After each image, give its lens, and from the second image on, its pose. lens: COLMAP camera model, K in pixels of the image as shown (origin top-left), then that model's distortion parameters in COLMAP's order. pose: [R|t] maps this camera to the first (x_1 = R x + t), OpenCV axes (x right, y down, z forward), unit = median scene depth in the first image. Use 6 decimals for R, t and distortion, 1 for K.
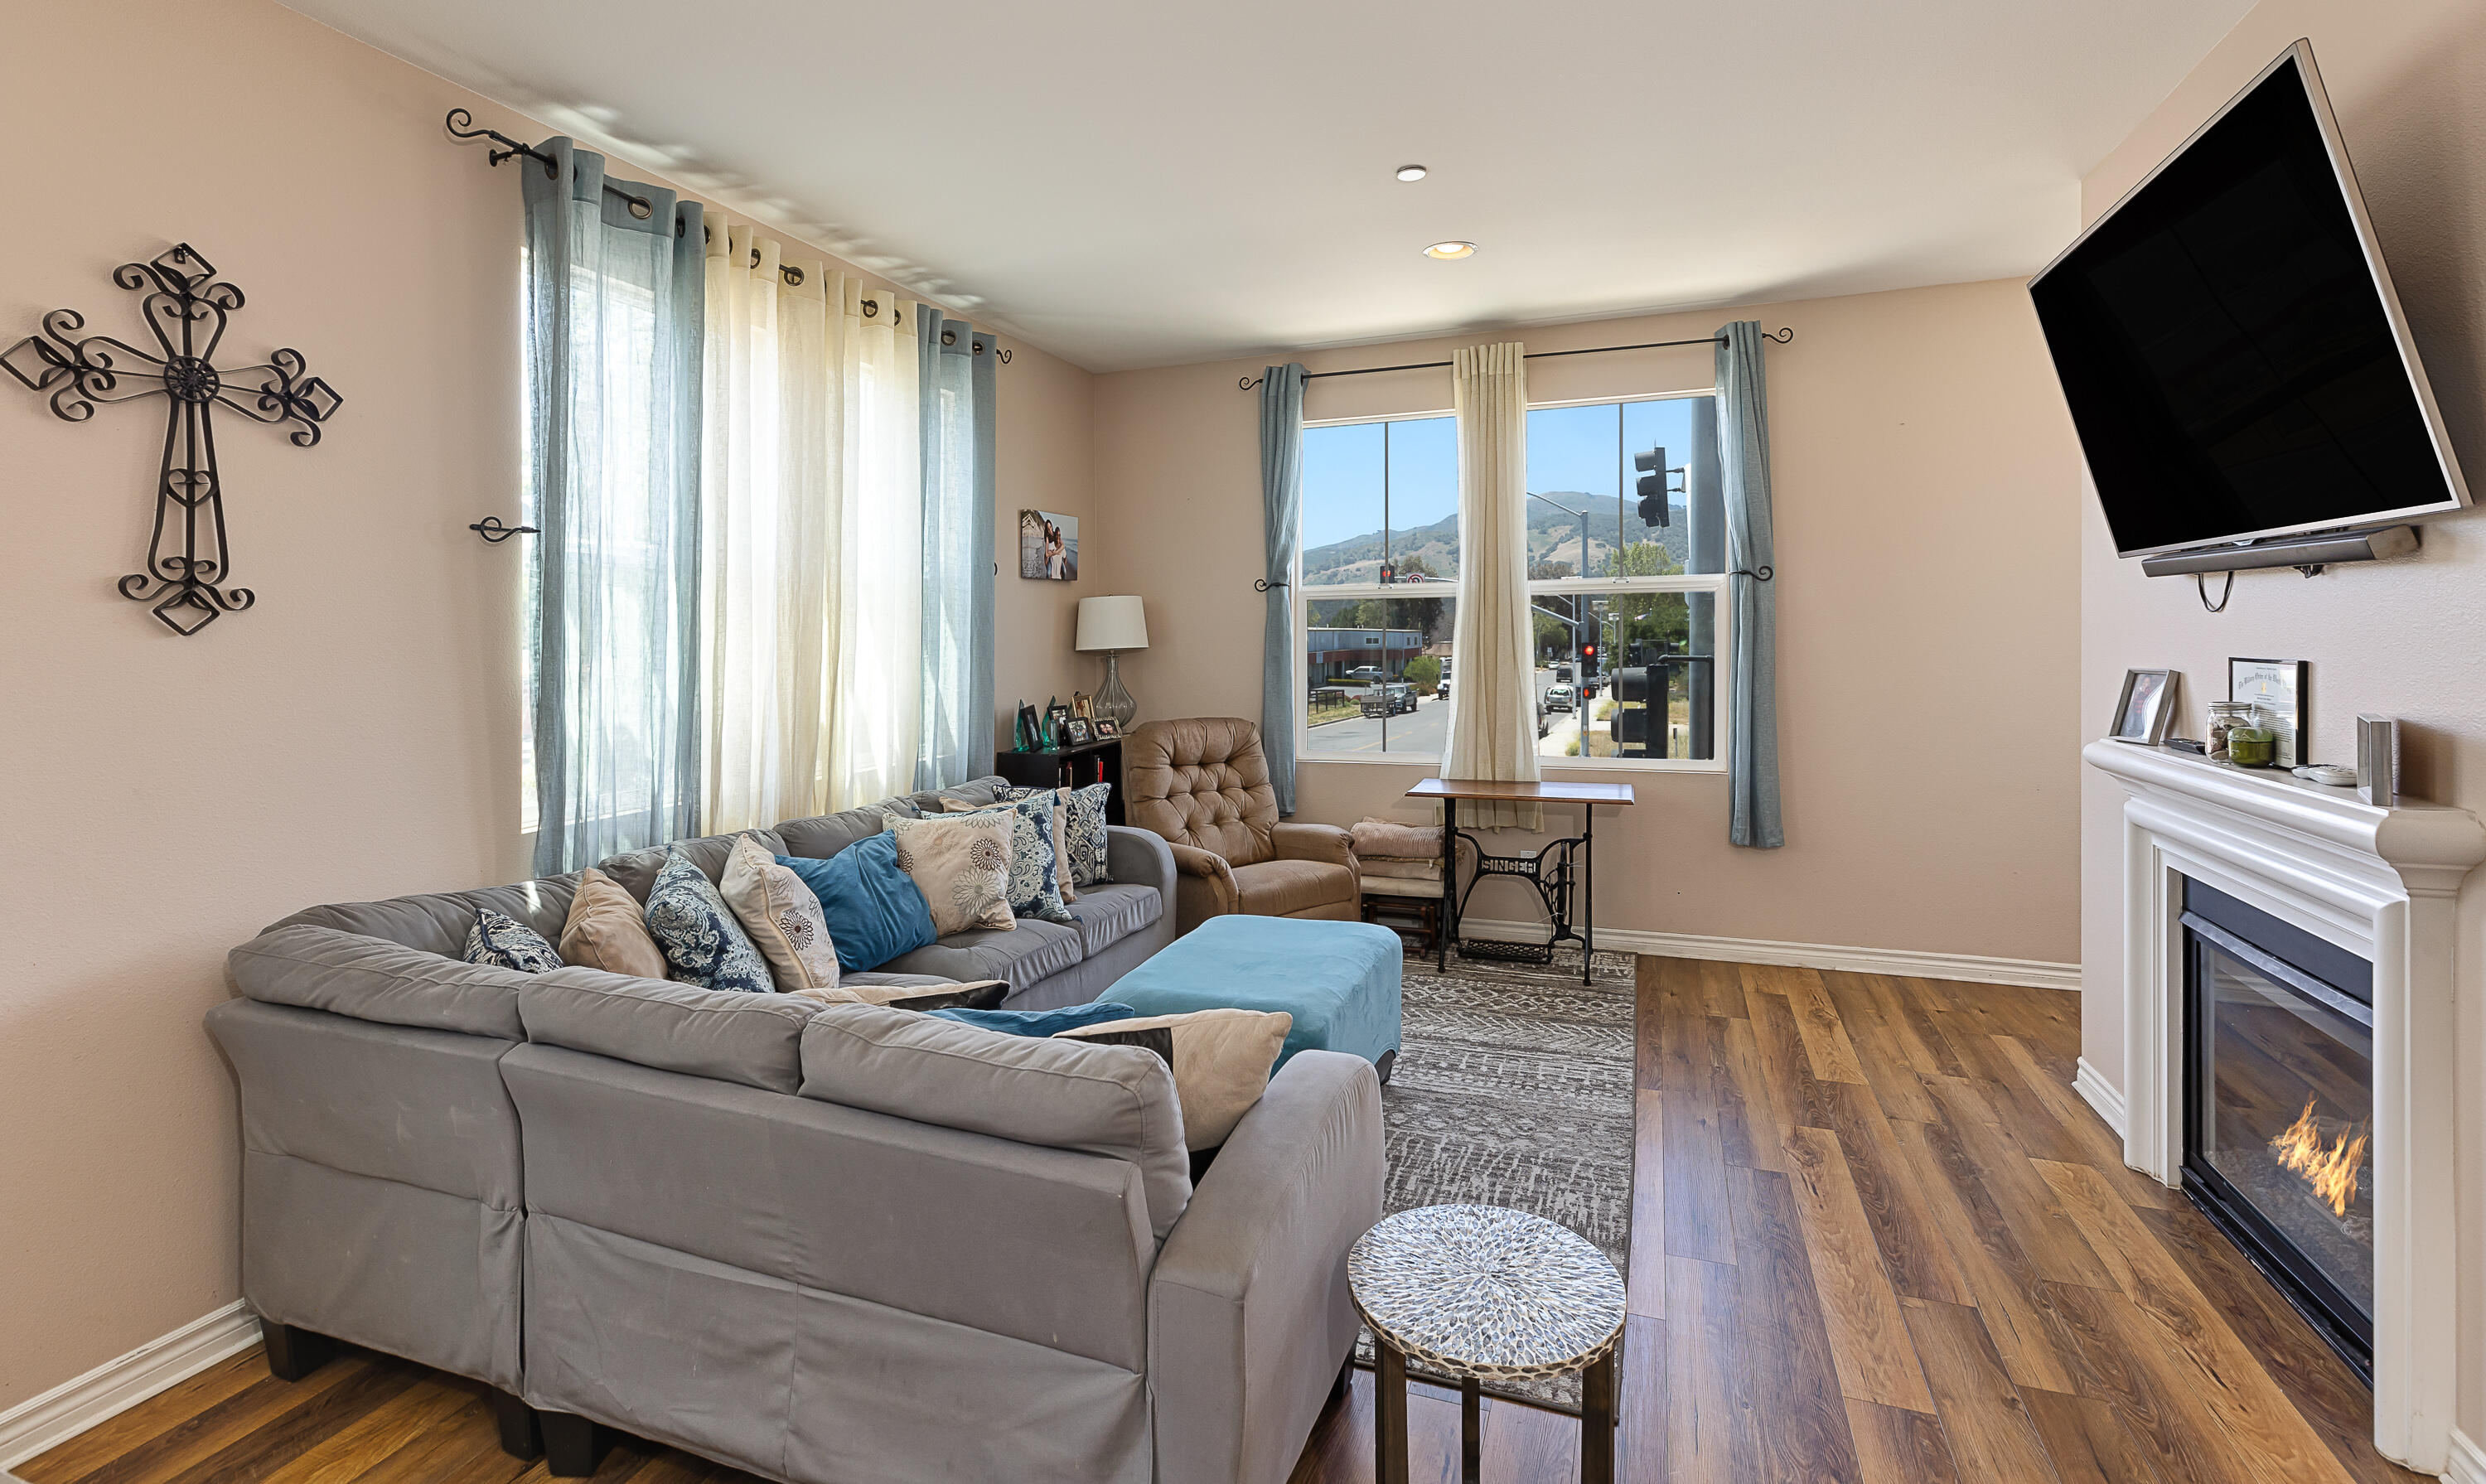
lens RADIAL K [[1107.2, 0, 1239.4], [0, 1107.2, 696.2], [0, 0, 1]] dist [0.000684, 0.000083]
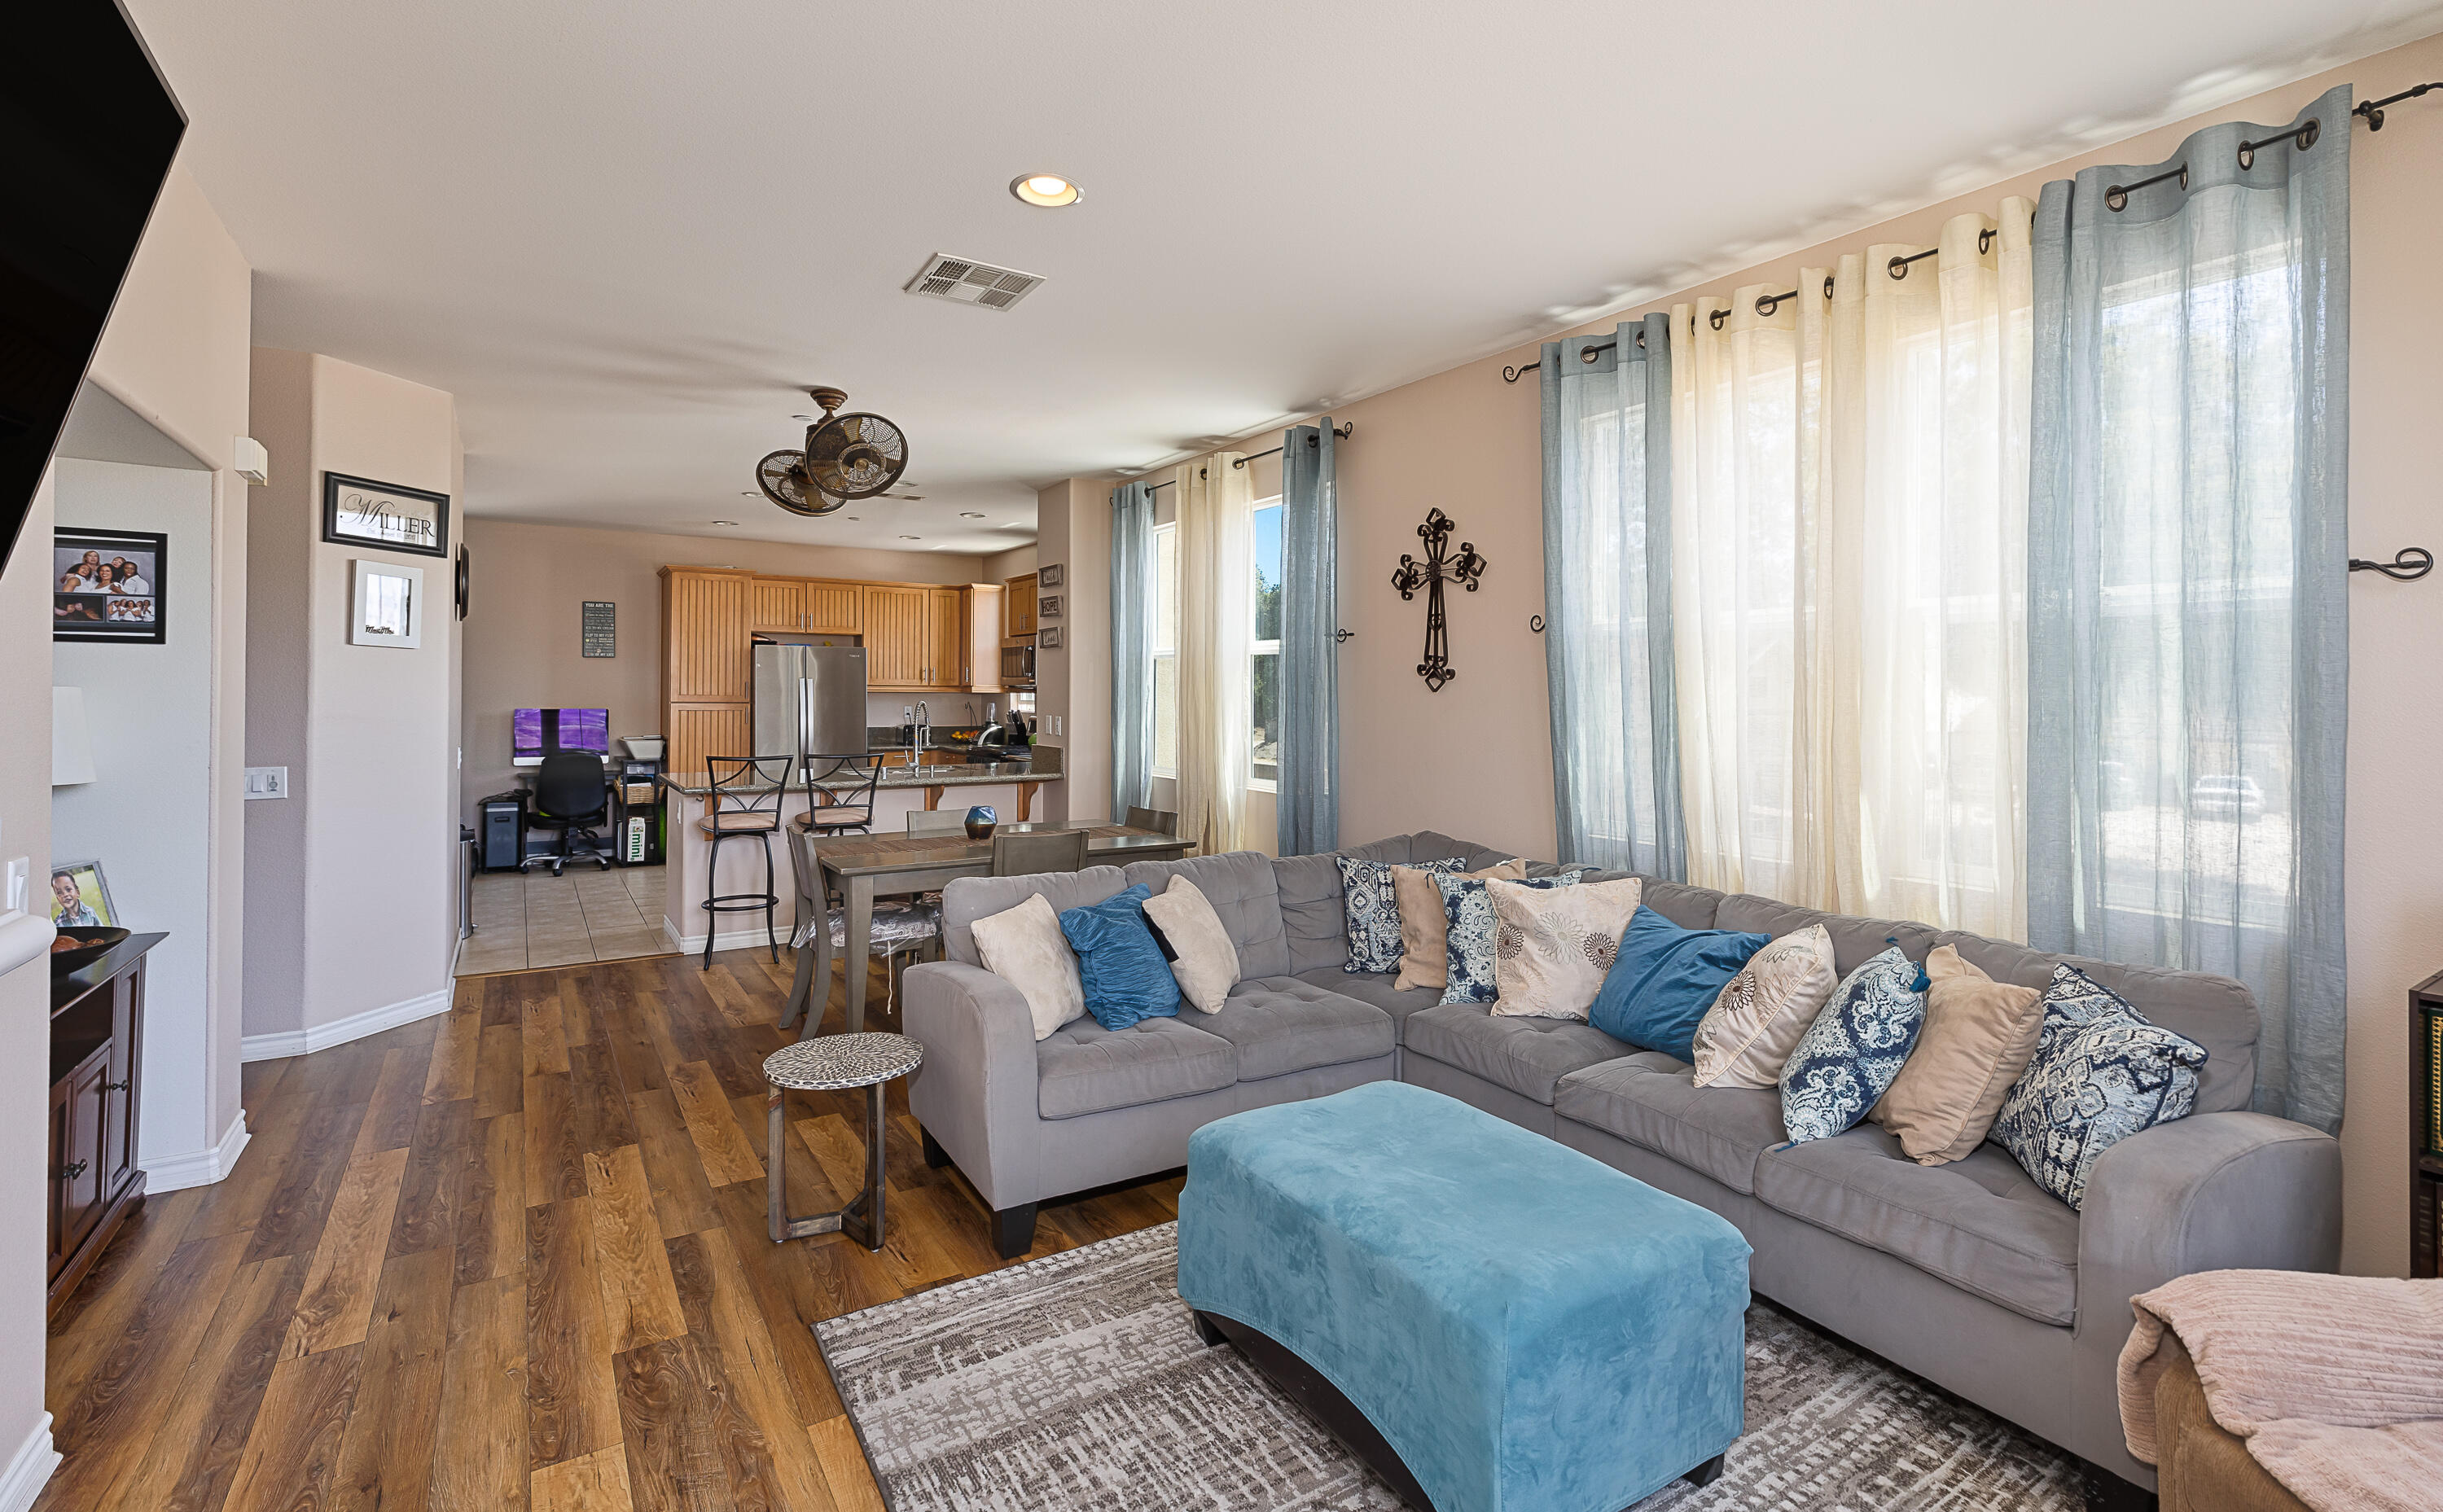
lens RADIAL K [[1115.9, 0, 1219.8], [0, 1115.9, 694.8], [0, 0, 1]] dist [0.001118, 0.000365]
pose [[-0.605216, 0.012574, -0.795962, 0.923849], [-0.039189, 0.998192, 0.045567, -0.120990], [0.795096, 0.058771, -0.603629, 1.822853]]
